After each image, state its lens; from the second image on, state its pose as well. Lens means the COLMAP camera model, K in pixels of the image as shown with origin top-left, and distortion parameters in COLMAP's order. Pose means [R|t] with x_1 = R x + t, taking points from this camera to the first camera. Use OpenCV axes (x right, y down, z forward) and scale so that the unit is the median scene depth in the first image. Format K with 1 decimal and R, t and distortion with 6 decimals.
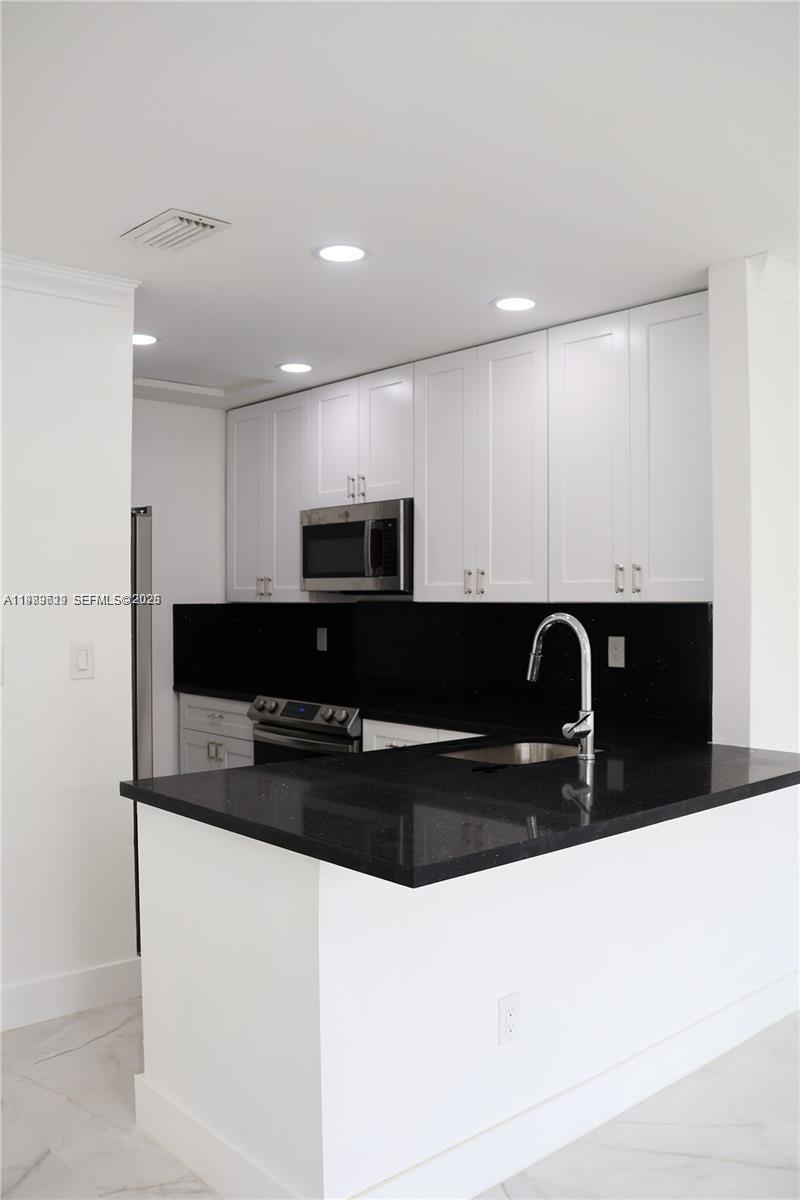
lens RADIAL K [[1008.3, 0, 400.0], [0, 1008.3, 600.0], [0, 0, 1]] dist [-0.152119, 0.115706]
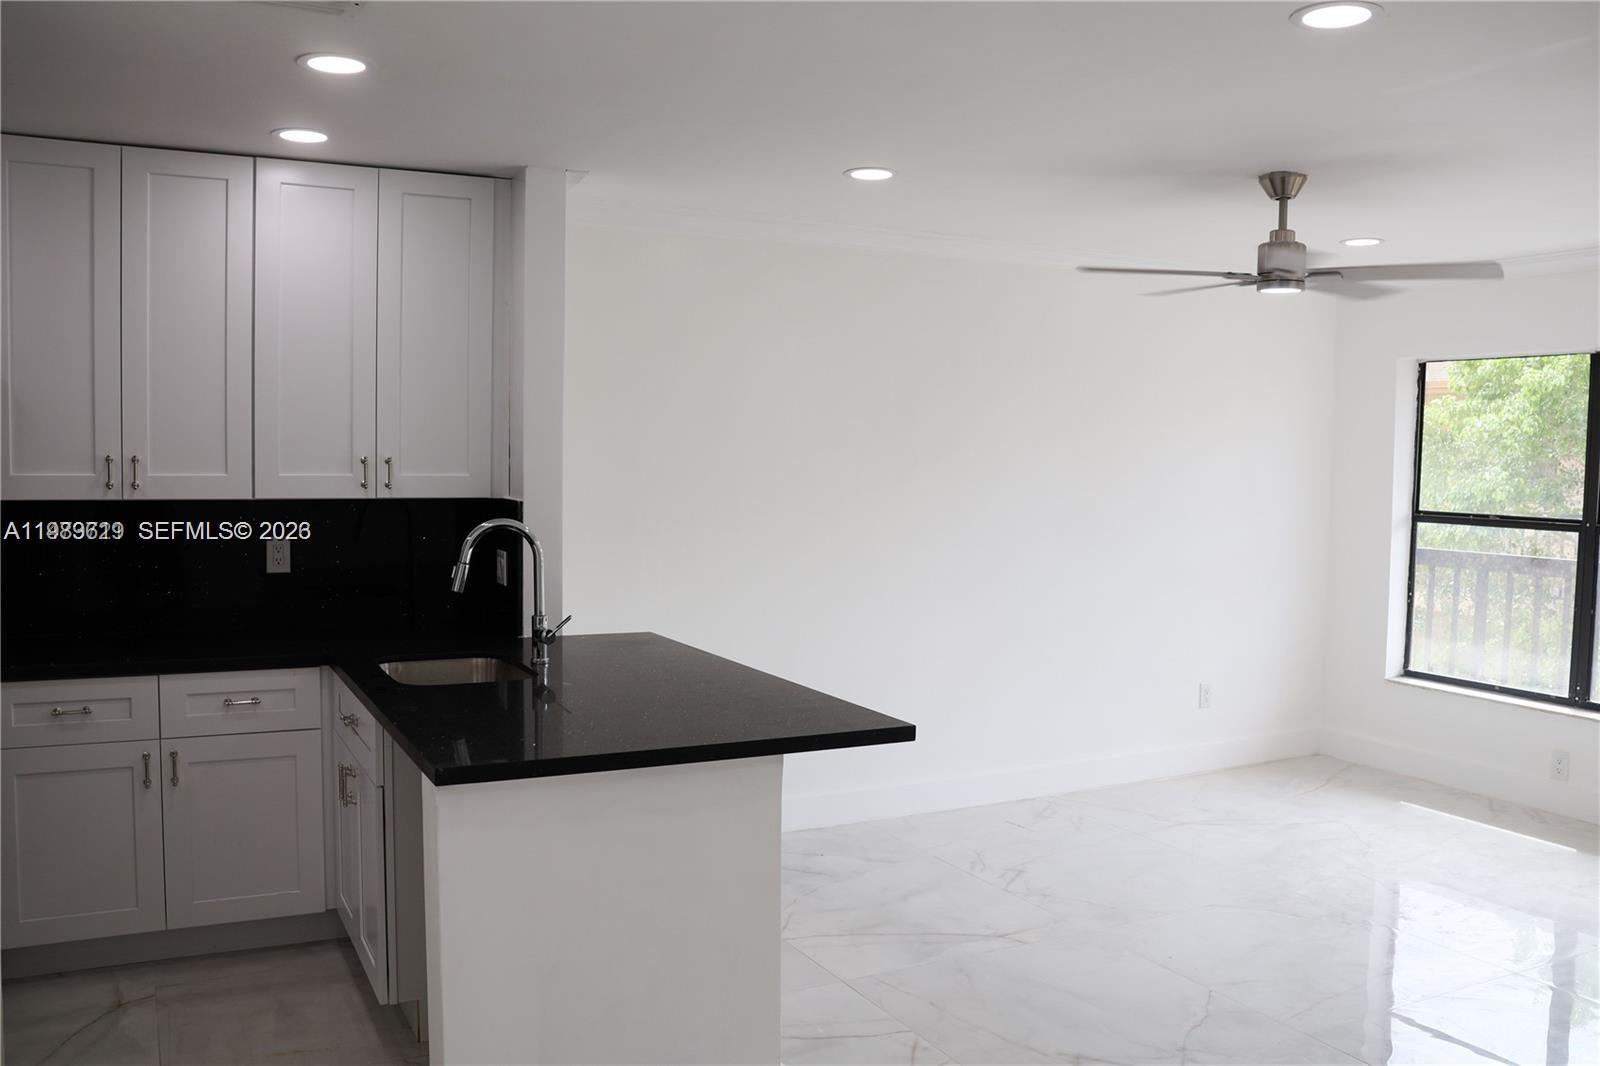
lens RADIAL K [[1344.3, 0, 790.1], [0, 1344.3, 534.8], [0, 0, 1]] dist [-0.152119, 0.115706]
pose [[0.260020, -0.055617, 0.964000, -0.687397], [-0.016079, 0.997952, 0.061912, -0.037619], [-0.965469, -0.031599, 0.258593, 0.275986]]
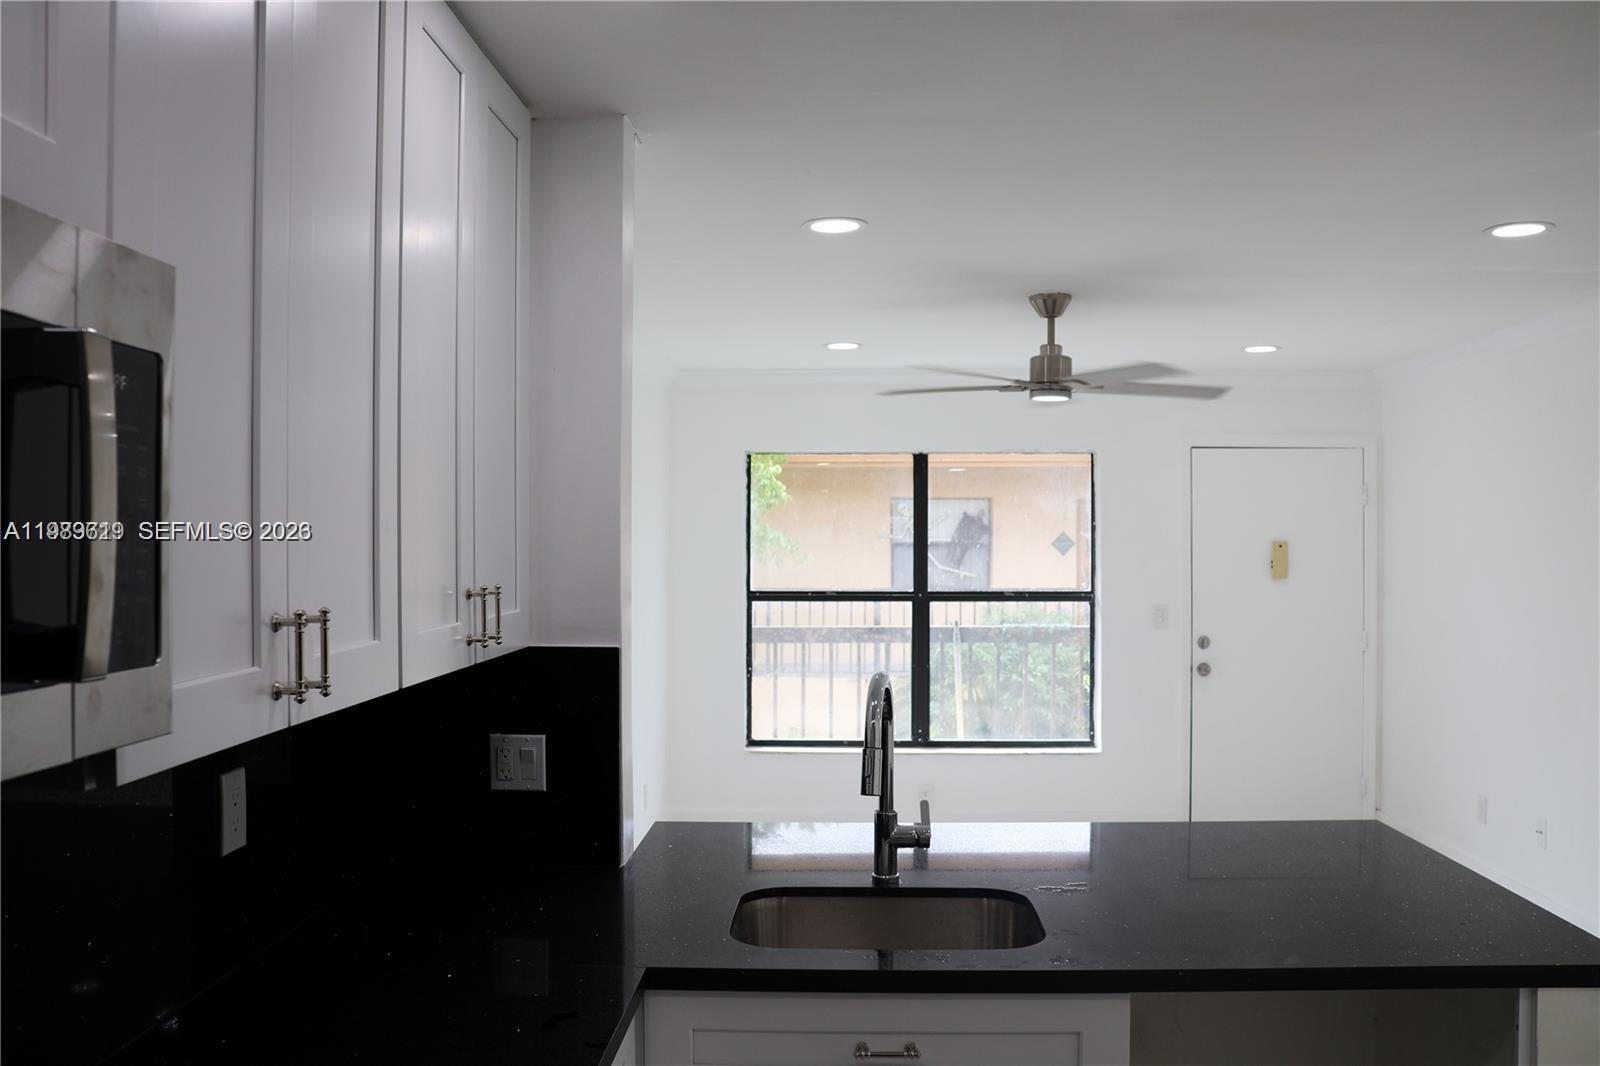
lens RADIAL K [[1330.4, 0, 795.9], [0, 1330.4, 538.0], [0, 0, 1]] dist [-0.158336, 0.102524]
pose [[-0.717409, -0.001701, 0.696650, -0.245574], [0.001996, 0.999988, 0.004498, -0.056907], [-0.696649, 0.004617, -0.717397, 1.096171]]
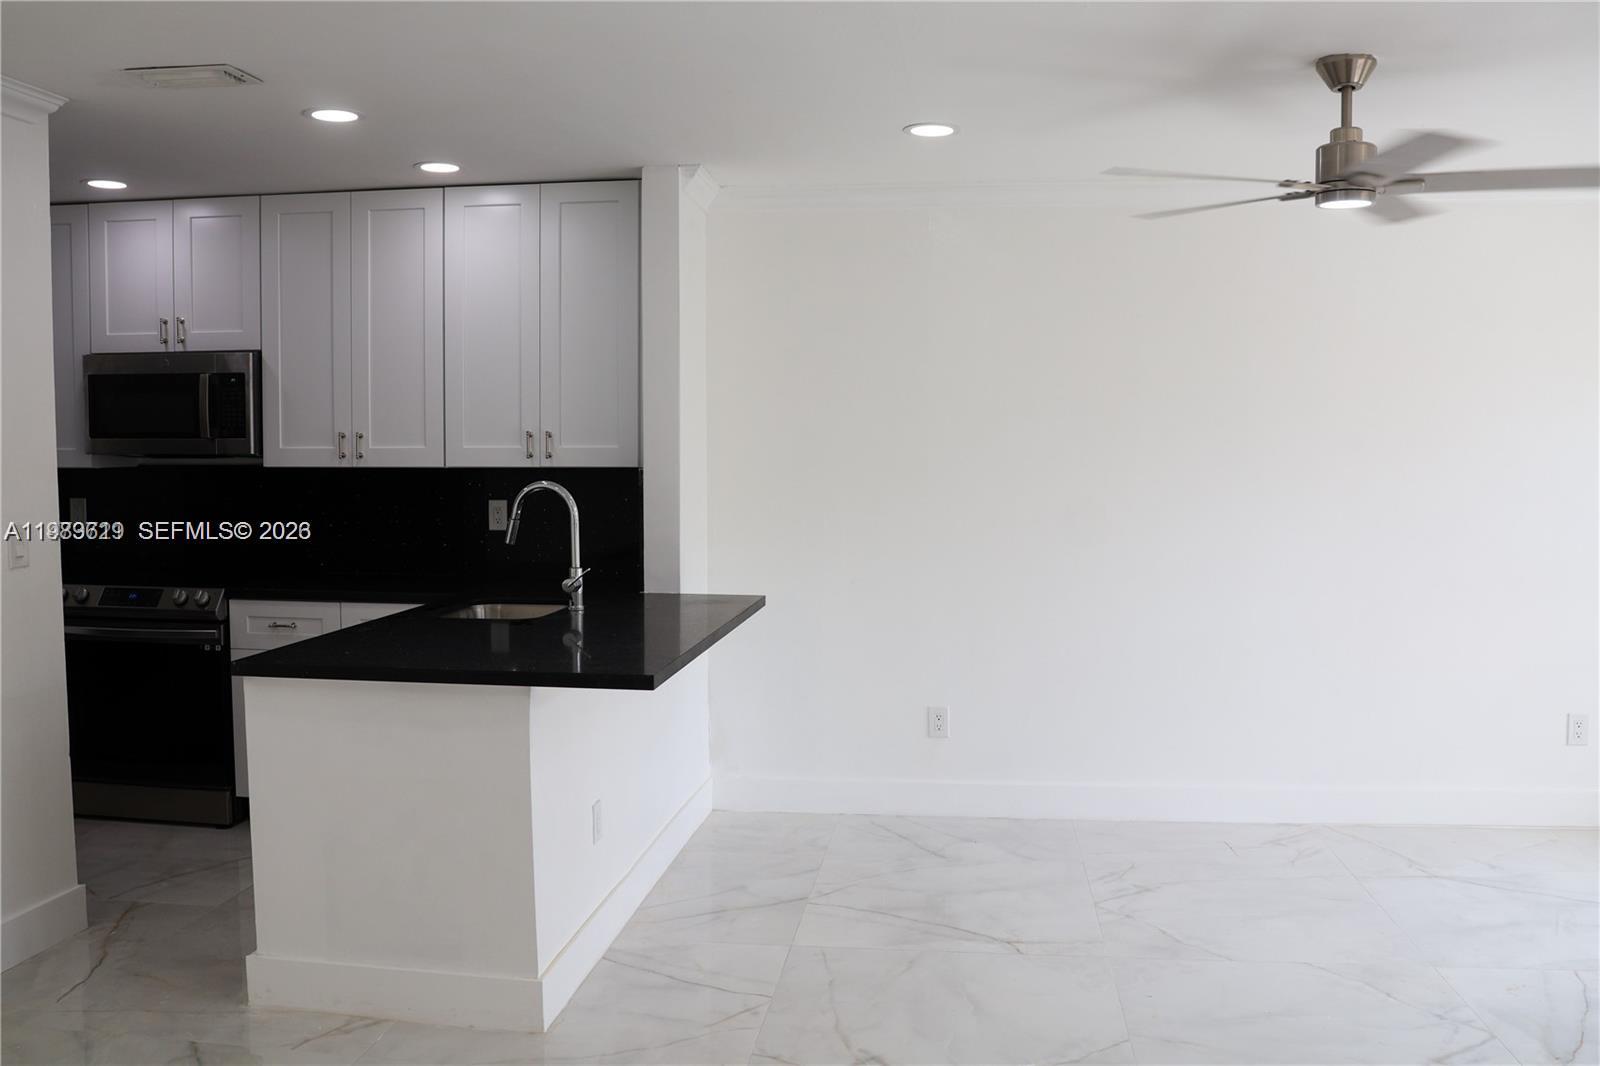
lens RADIAL K [[1368.0, 0, 782.1], [0, 1368.0, 535.2], [0, 0, 1]] dist [-0.147108, 0.123482]
pose [[0.766113, -0.042868, 0.641274, -0.412025], [-0.002111, 0.997600, 0.069210, -0.021692], [-0.642702, -0.054376, 0.764184, -0.215139]]
